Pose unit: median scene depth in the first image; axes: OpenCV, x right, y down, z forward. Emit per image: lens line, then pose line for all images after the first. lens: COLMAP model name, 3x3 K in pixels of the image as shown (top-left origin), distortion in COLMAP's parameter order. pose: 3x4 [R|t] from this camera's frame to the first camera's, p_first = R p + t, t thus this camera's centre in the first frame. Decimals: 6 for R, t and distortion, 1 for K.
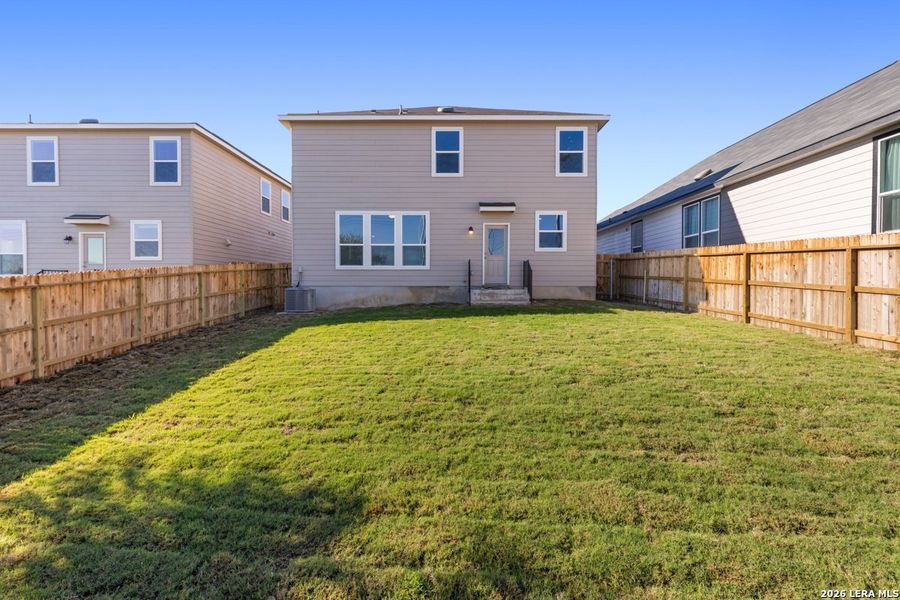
lens RADIAL K [[399.6, 0, 450.0], [0, 399.6, 300.0], [0, 0, 1]] dist [-0.000273, -0.000073]
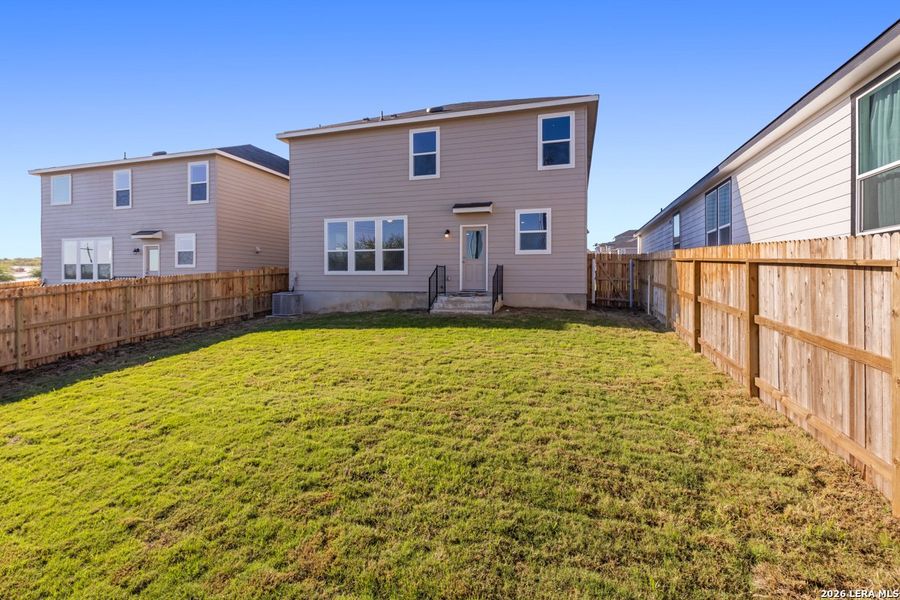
lens RADIAL K [[406.6, 0, 451.7], [0, 406.6, 286.3], [0, 0, 1]] dist [-0.001103, -0.000135]
pose [[0.957954, 0.005223, -0.286875, 0.343501], [-0.010520, 0.999801, -0.016925, -0.032854], [0.286730, 0.019231, 0.957819, 0.079411]]
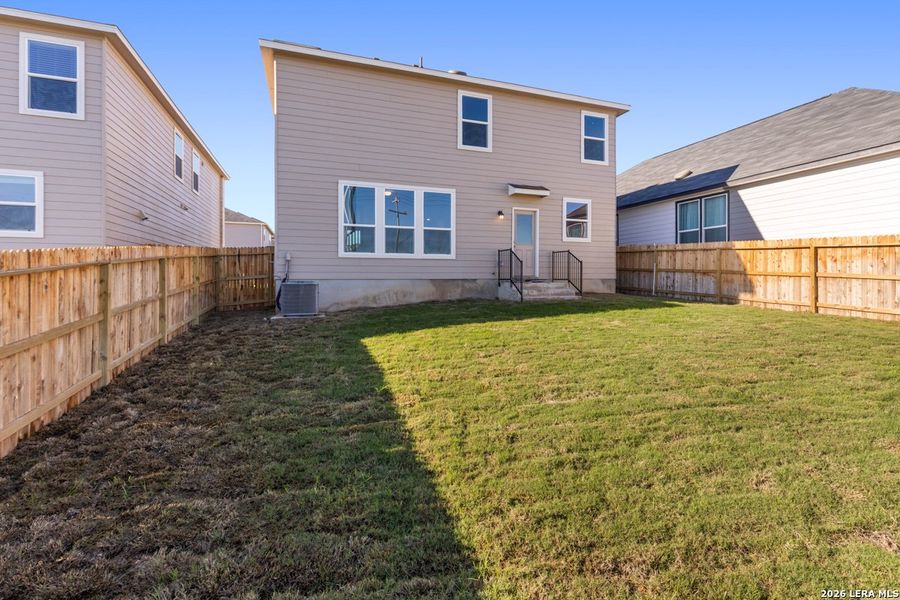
lens RADIAL K [[406.6, 0, 451.7], [0, 406.6, 286.3], [0, 0, 1]] dist [-0.001103, -0.000135]
pose [[0.939737, -0.008194, 0.341799, -0.354407], [0.014284, 0.999781, -0.015304, -0.006831], [-0.341599, 0.019264, 0.939649, 0.210065]]
